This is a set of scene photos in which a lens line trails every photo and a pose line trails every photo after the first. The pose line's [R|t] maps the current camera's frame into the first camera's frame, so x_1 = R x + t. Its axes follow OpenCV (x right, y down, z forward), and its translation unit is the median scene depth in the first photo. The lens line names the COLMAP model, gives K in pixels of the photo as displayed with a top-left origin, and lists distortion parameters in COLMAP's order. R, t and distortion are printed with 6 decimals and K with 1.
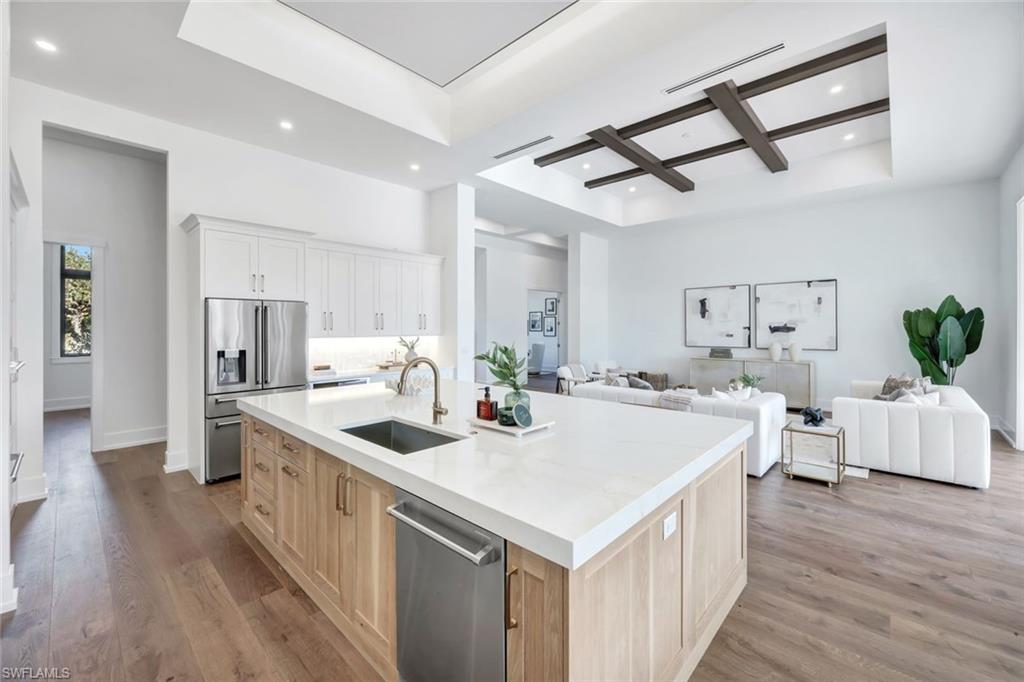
lens RADIAL K [[415.1, 0, 510.7], [0, 415.1, 325.9], [0, 0, 1]] dist [0.000707, -0.000125]
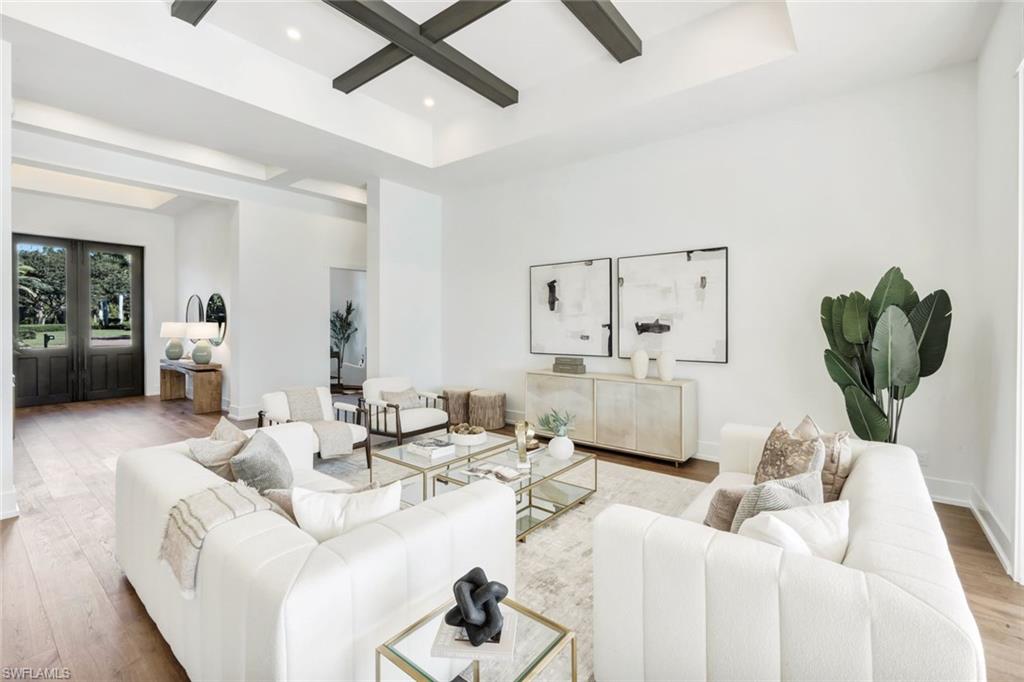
lens RADIAL K [[443.3, 0, 510.7], [0, 443.3, 321.7], [0, 0, 1]] dist [-0.002349, -0.000539]
pose [[0.996620, 0.004880, 0.082006, 0.399117], [-0.004766, 0.999987, -0.001592, 0.000515], [-0.082013, 0.001196, 0.996631, 0.362446]]
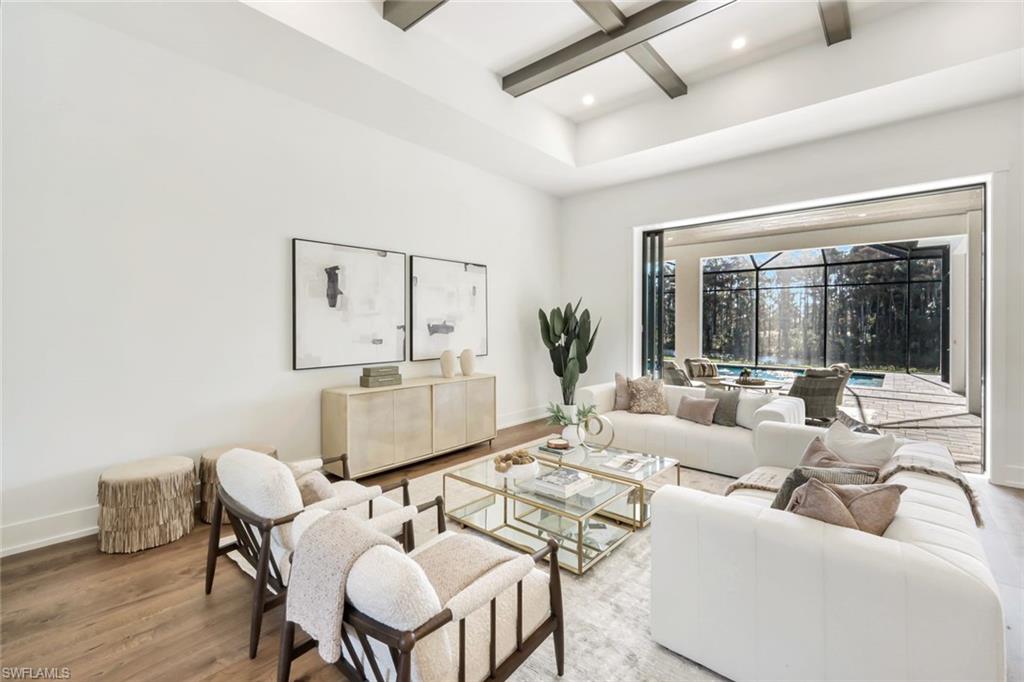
lens RADIAL K [[446.3, 0, 510.4], [0, 446.3, 324.3], [0, 0, 1]] dist [-0.000754, -0.000110]
pose [[-0.035963, 0.005468, 0.999338, -0.066396], [-0.000966, 0.999984, -0.005506, 0.004637], [-0.999353, -0.001164, -0.035957, 0.949949]]
